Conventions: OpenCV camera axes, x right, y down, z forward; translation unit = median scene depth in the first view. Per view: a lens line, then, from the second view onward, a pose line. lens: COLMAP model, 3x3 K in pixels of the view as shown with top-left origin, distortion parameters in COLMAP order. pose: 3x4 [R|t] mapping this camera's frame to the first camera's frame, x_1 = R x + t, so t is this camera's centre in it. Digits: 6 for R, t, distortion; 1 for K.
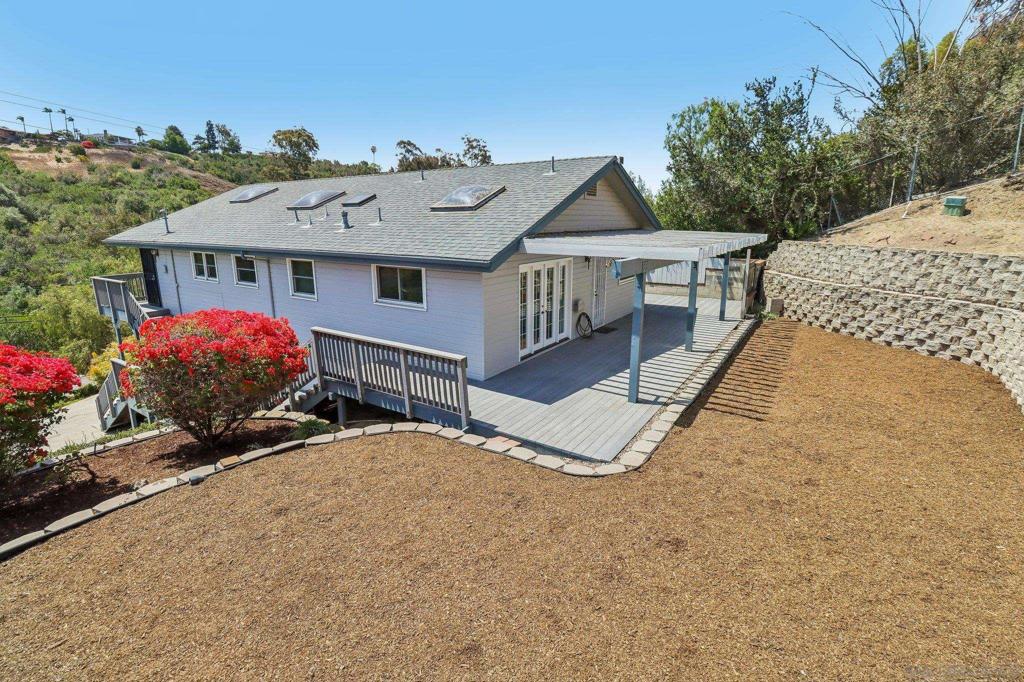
lens RADIAL K [[473.4, 0, 508.5], [0, 473.4, 322.8], [0, 0, 1]] dist [0.042157, -0.024649]
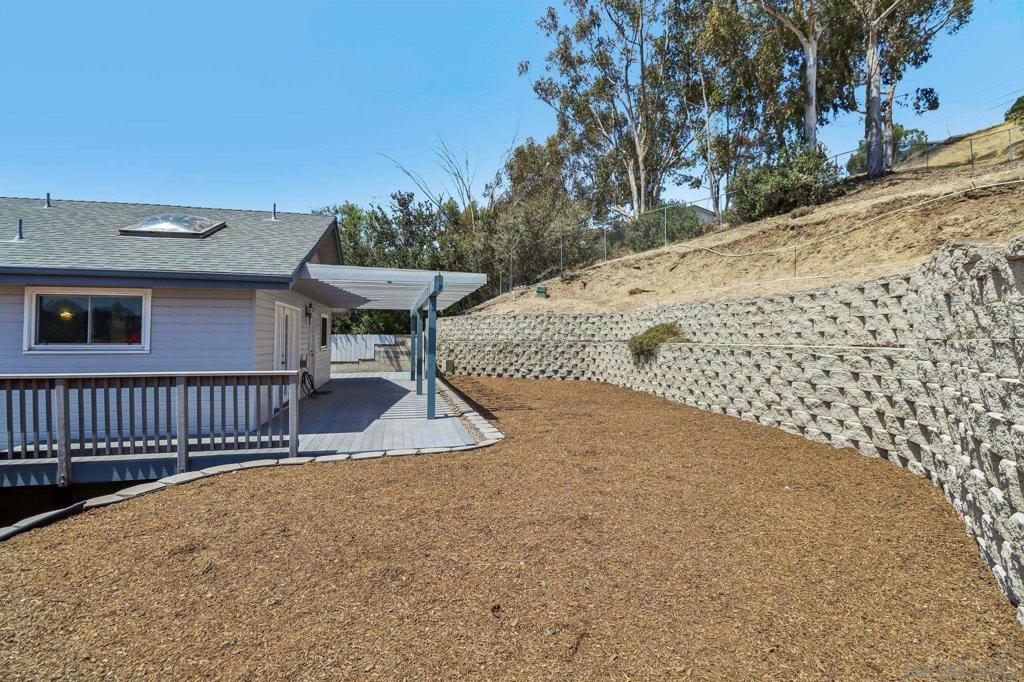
lens RADIAL K [[473.4, 0, 508.5], [0, 473.4, 322.8], [0, 0, 1]] dist [0.042157, -0.024649]
pose [[0.704376, 0.021180, 0.709511, -0.250531], [0.136371, 0.976897, -0.164546, 0.102763], [-0.696605, 0.212659, 0.685214, 0.075003]]
